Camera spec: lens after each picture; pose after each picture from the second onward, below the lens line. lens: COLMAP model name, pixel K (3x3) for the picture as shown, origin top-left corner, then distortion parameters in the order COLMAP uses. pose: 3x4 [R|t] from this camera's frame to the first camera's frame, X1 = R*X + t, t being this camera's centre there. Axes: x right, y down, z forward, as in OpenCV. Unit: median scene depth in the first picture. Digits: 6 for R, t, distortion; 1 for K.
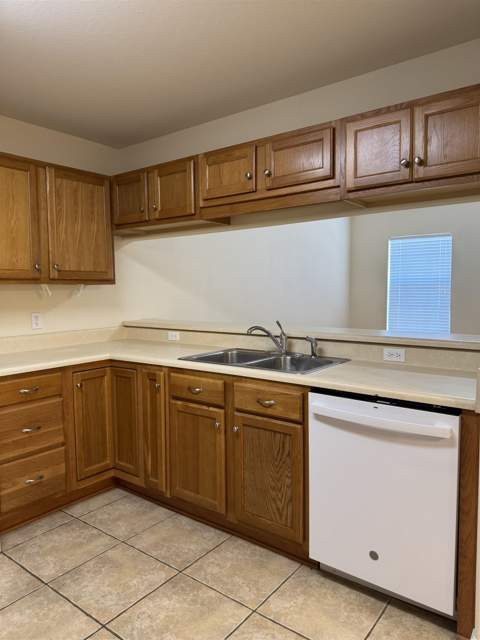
lens RADIAL K [[461.6, 0, 238.7], [0, 461.6, 320.7], [0, 0, 1]] dist [0.055656, -0.058499]
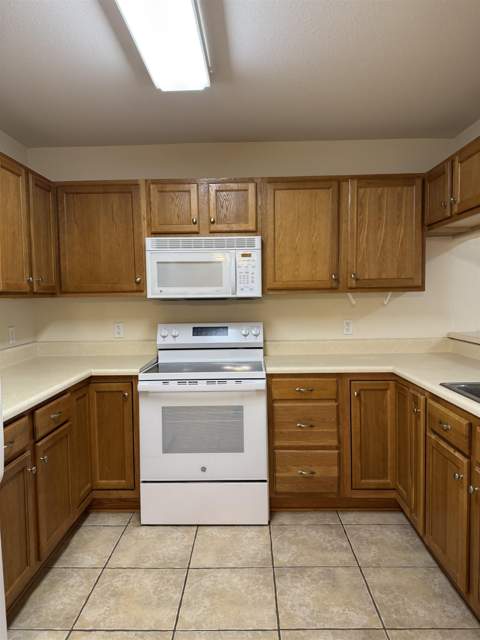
lens RADIAL K [[461.6, 0, 238.7], [0, 461.6, 320.7], [0, 0, 1]] dist [0.055656, -0.058499]
pose [[0.591012, 0.045567, -0.805375, 0.301535], [-0.046145, 0.998678, 0.022641, -0.029502], [0.805342, 0.023783, 0.592333, 0.201014]]
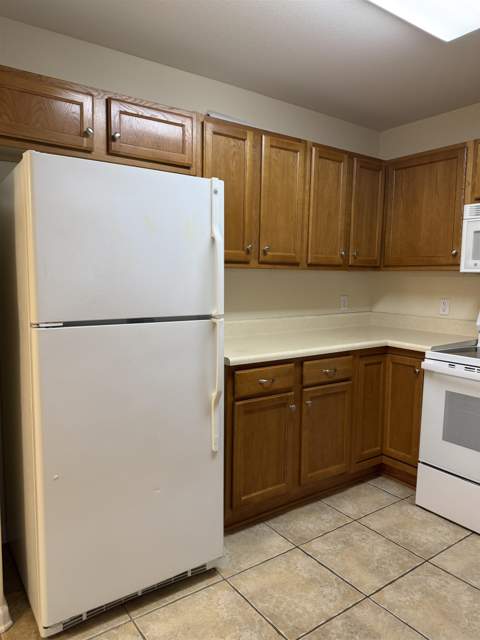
lens RADIAL K [[461.6, 0, 238.7], [0, 461.6, 320.7], [0, 0, 1]] dist [0.055656, -0.058499]
pose [[-0.287599, 0.097863, -0.952738, 0.388615], [-0.079774, 0.988862, 0.125654, -0.033414], [0.954423, 0.112142, -0.276589, 0.498148]]
